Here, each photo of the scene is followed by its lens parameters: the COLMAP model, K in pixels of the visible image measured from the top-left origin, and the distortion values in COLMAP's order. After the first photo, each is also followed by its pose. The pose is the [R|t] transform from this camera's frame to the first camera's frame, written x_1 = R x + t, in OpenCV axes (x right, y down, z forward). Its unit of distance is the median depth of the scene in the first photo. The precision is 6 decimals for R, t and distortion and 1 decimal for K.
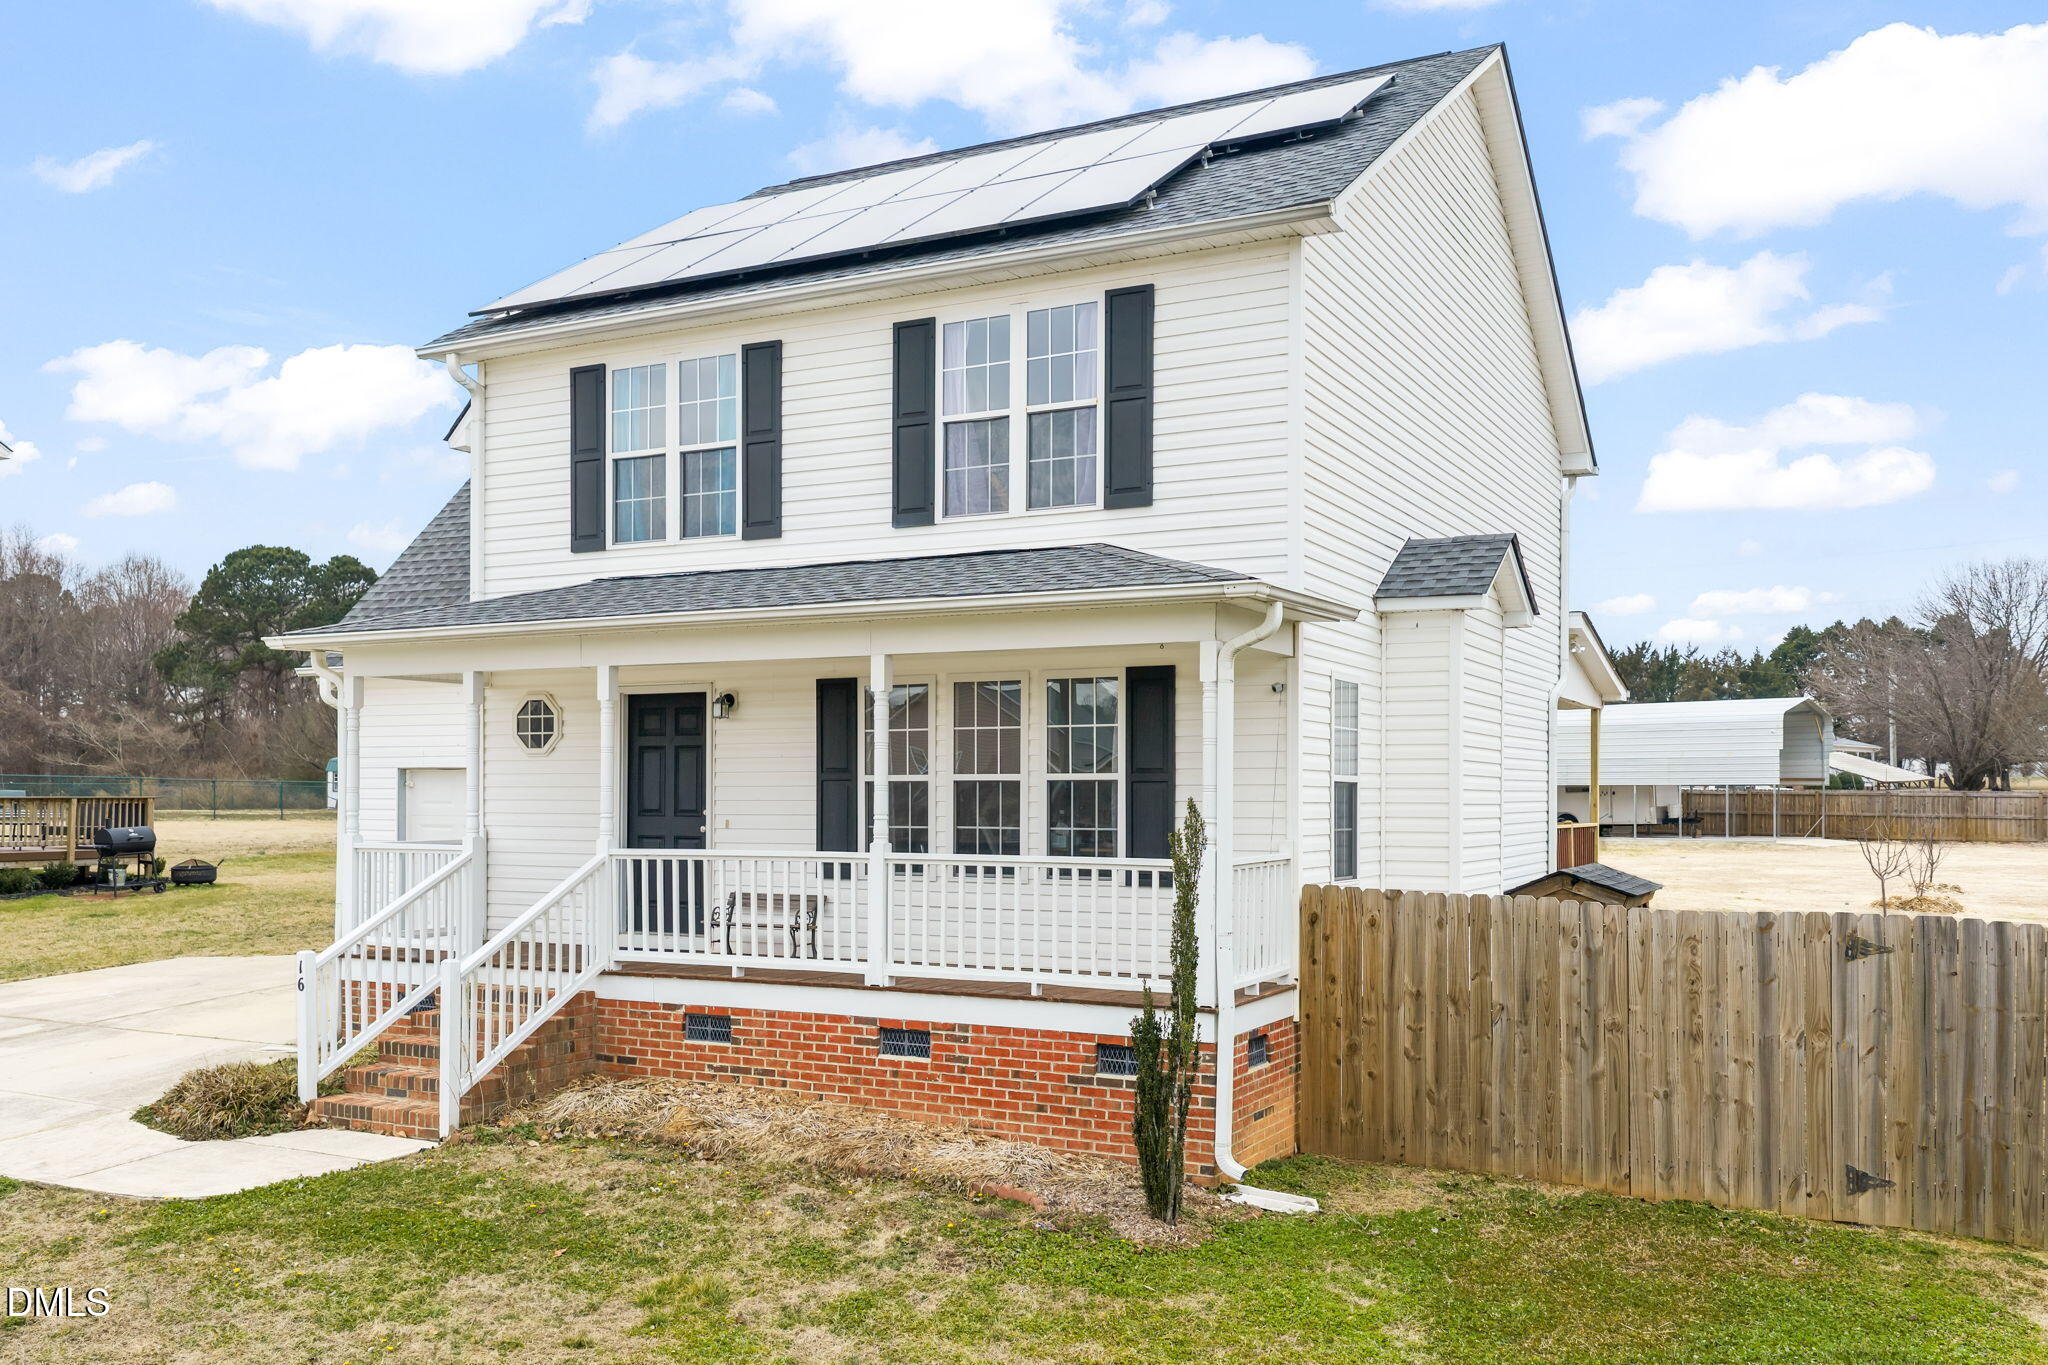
lens RADIAL K [[1782.9, 0, 1025.2], [0, 1782.9, 719.9], [0, 0, 1]] dist [0.006554, -0.004361]
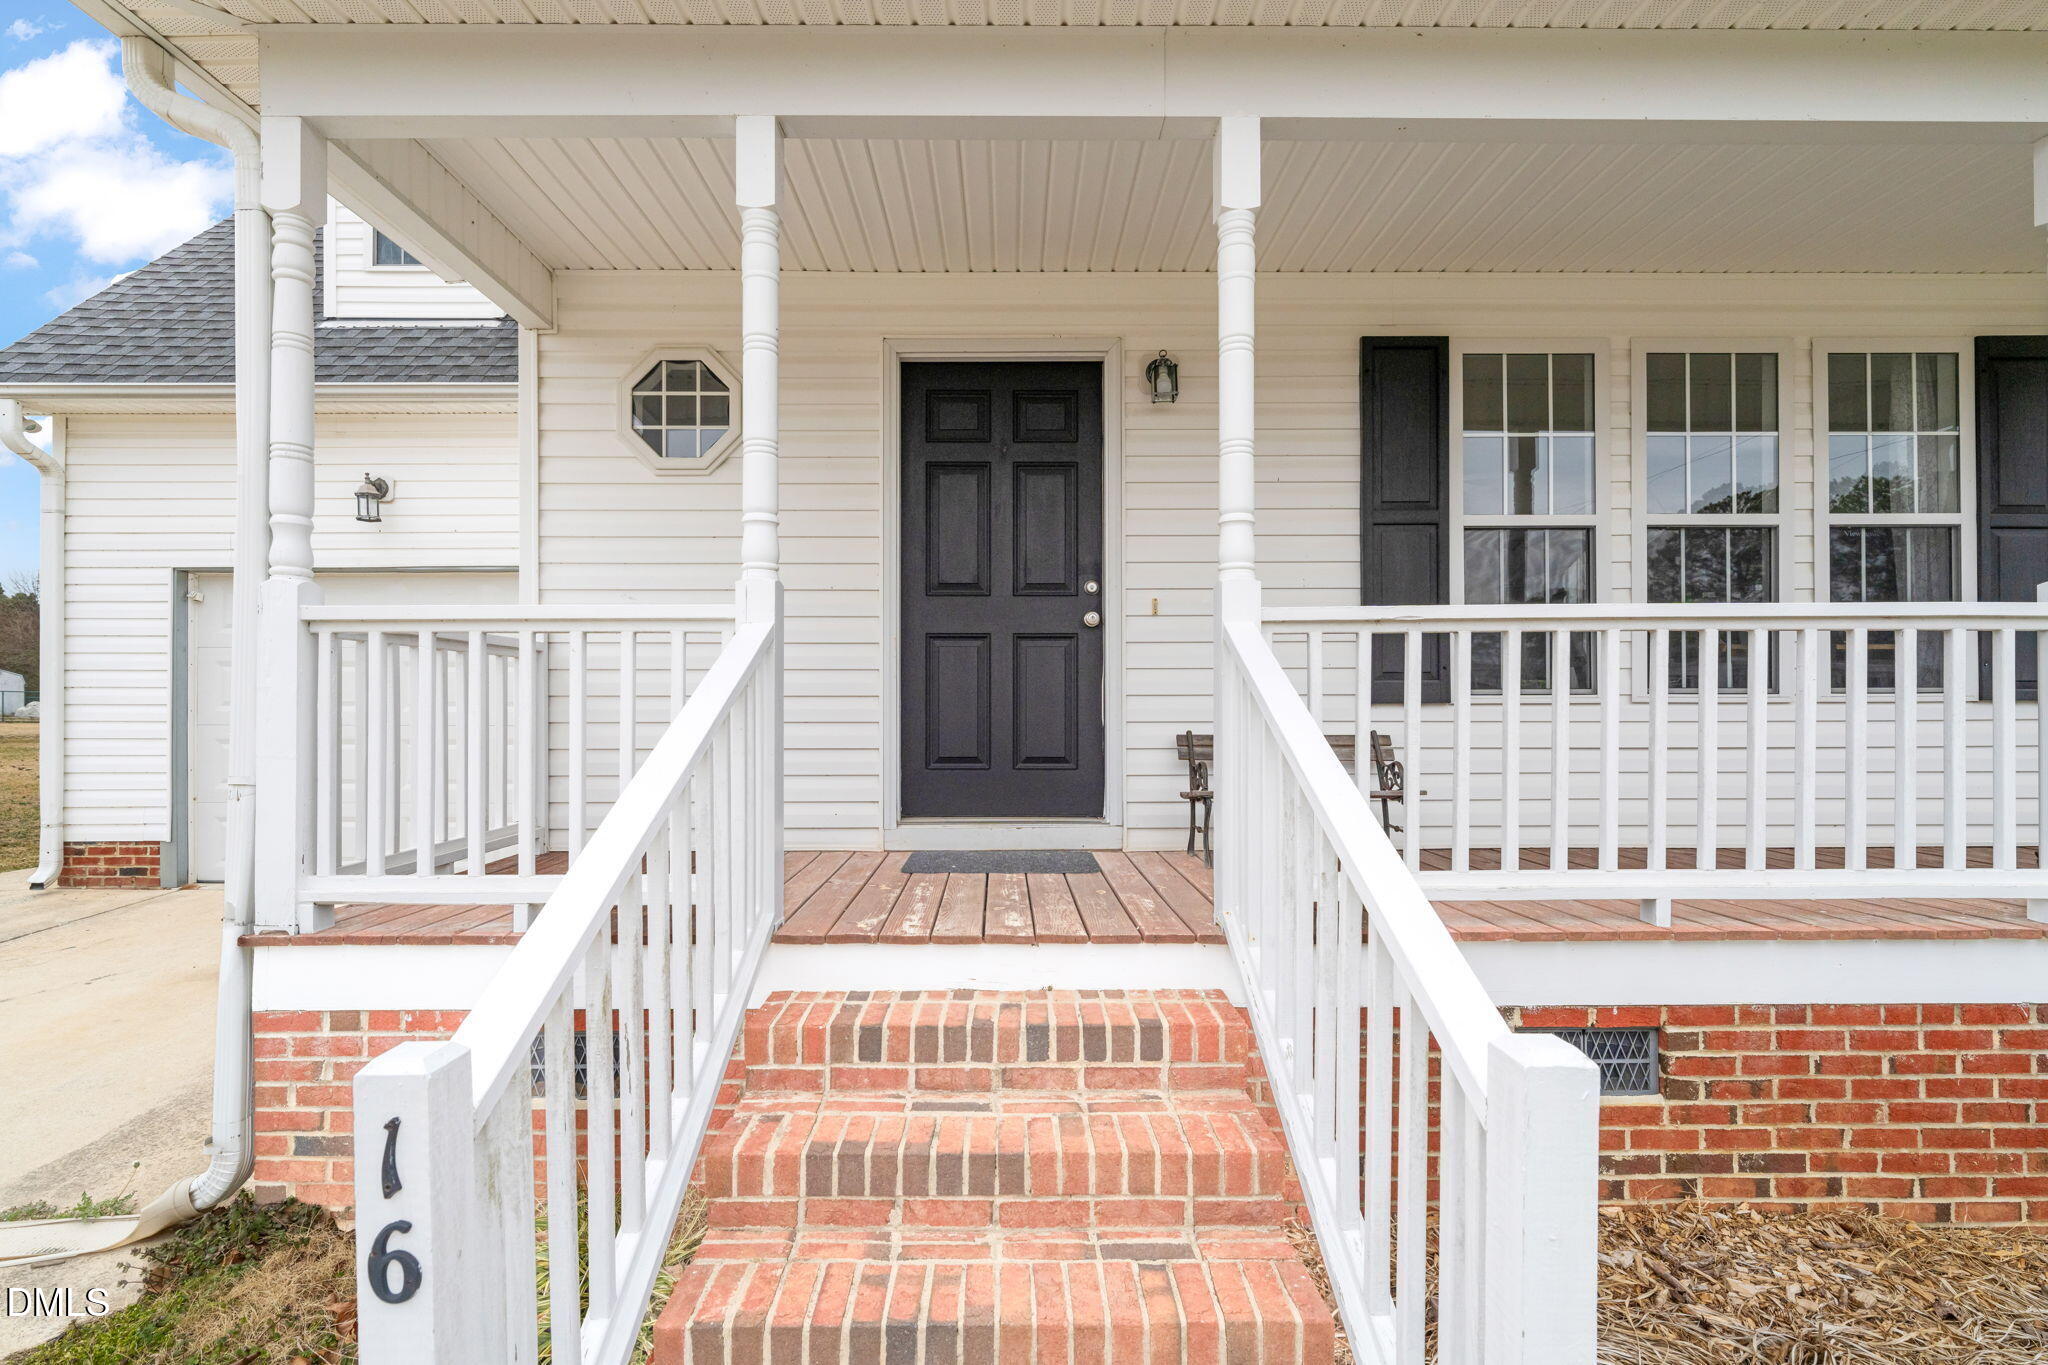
lens RADIAL K [[994.0, 0, 1020.4], [0, 994.0, 701.7], [0, 0, 1]] dist [0.000217, 0.000826]
pose [[0.885249, 0.001892, 0.465113, -0.377017], [-0.014693, 0.999606, 0.023899, 0.088565], [-0.464885, -0.027990, 0.884929, 0.844130]]
